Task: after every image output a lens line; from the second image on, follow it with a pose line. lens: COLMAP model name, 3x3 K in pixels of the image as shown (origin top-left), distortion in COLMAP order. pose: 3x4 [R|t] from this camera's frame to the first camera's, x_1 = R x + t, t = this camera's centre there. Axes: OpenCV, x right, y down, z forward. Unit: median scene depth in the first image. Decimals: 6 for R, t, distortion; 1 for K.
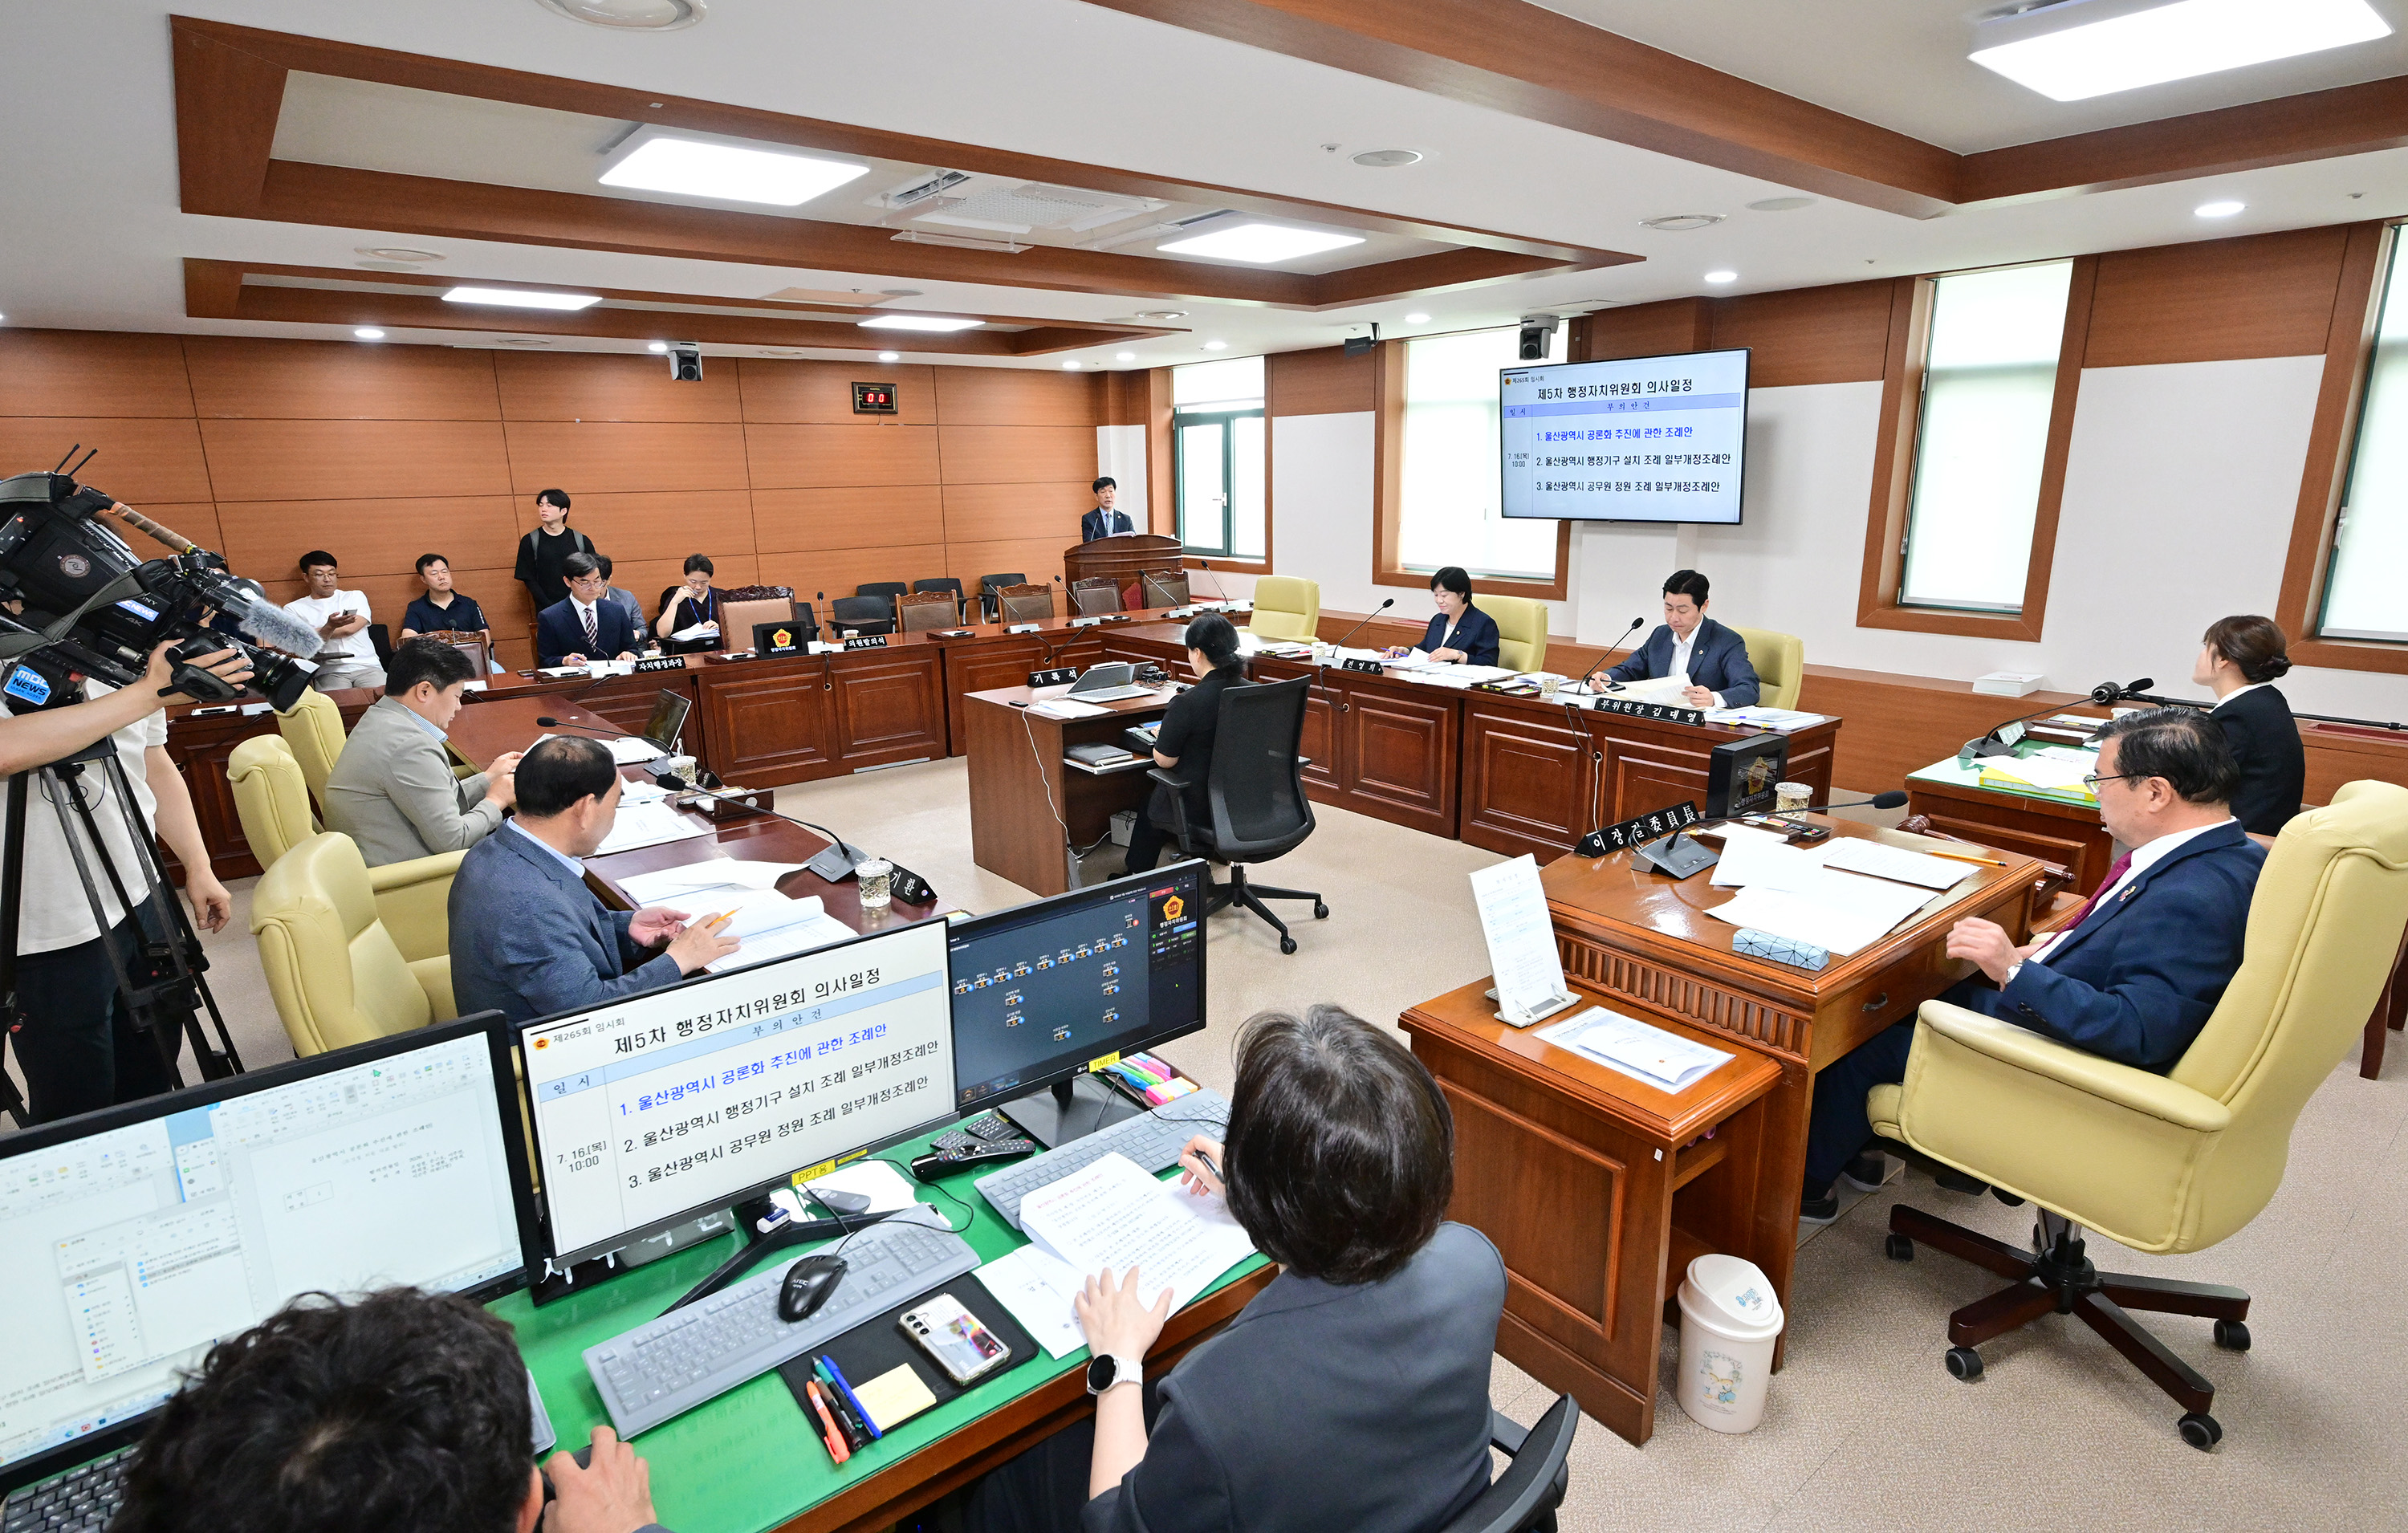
lens RADIAL K [[1230.9, 0, 1199.2], [0, 1230.9, 764.0], [0, 0, 1]] dist [0.001577, -0.000006]
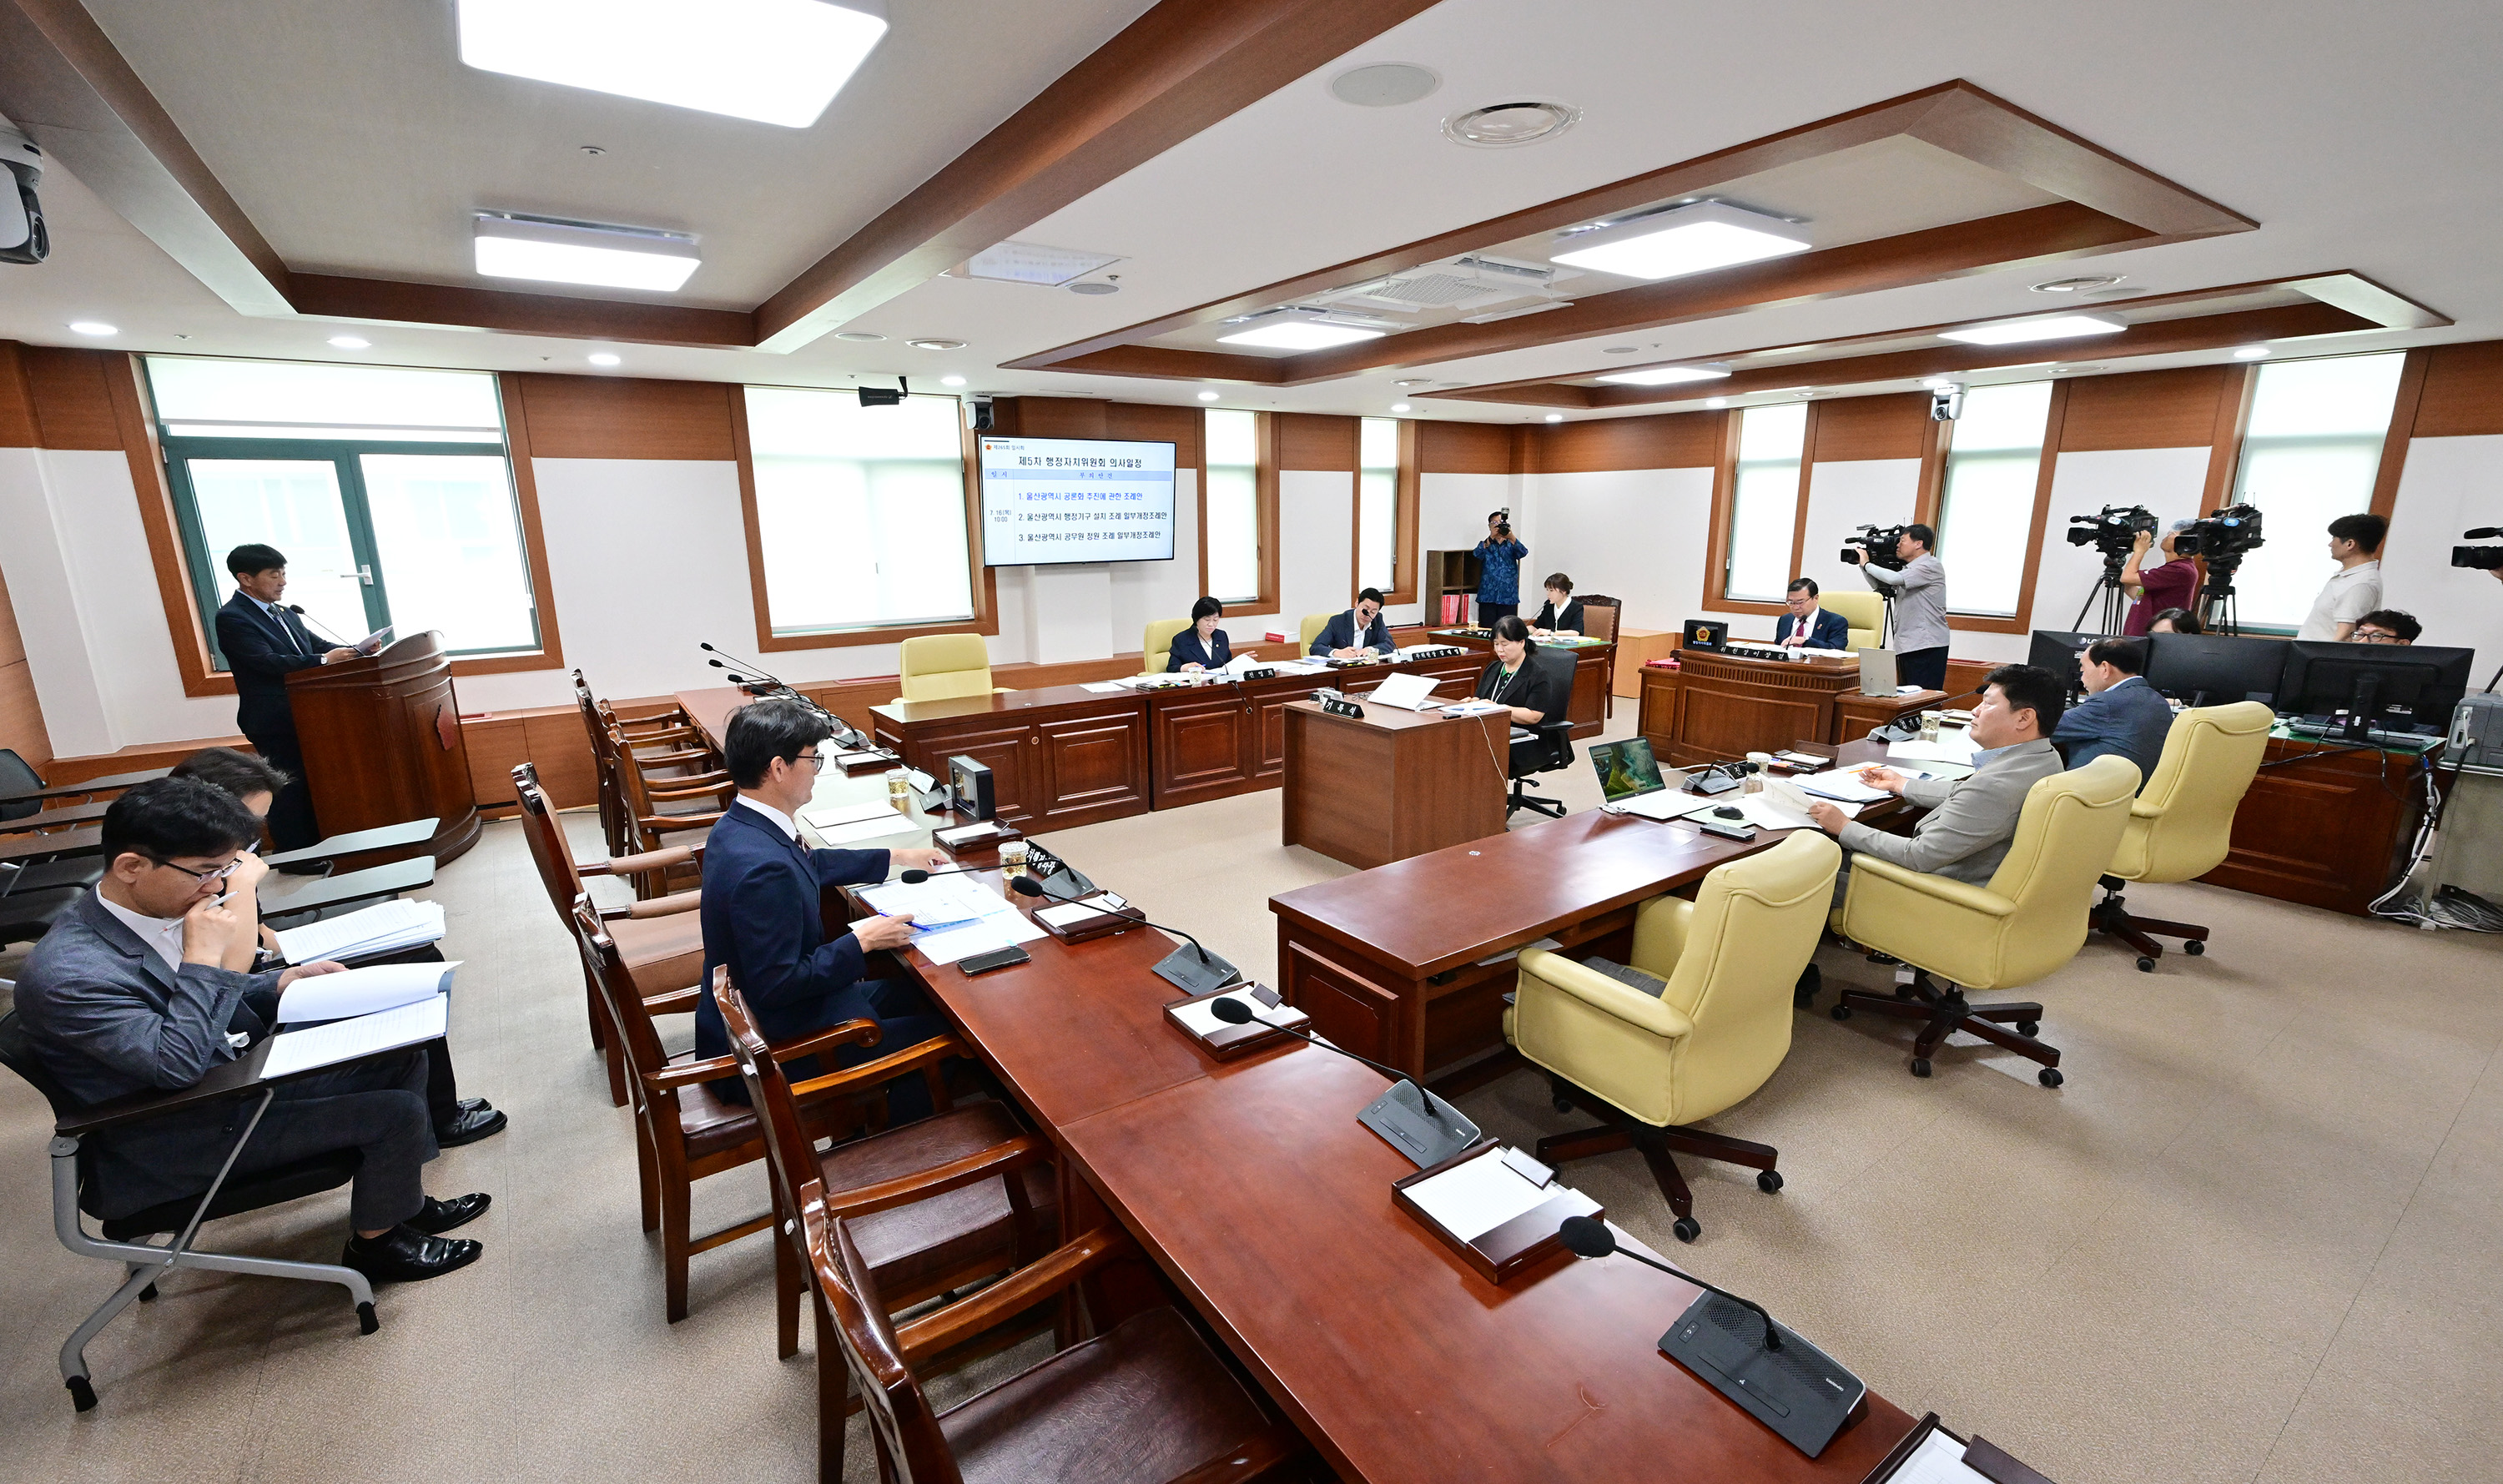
lens RADIAL K [[1030.8, 0, 1242.7], [0, 1030.8, 751.3], [0, 0, 1]] dist [0.001876, -0.000034]
pose [[0.059148, -0.205894, 0.976785, -0.802473], [0.248428, 0.950749, 0.185363, -0.177600], [-0.966843, 0.231697, 0.107385, 0.809720]]
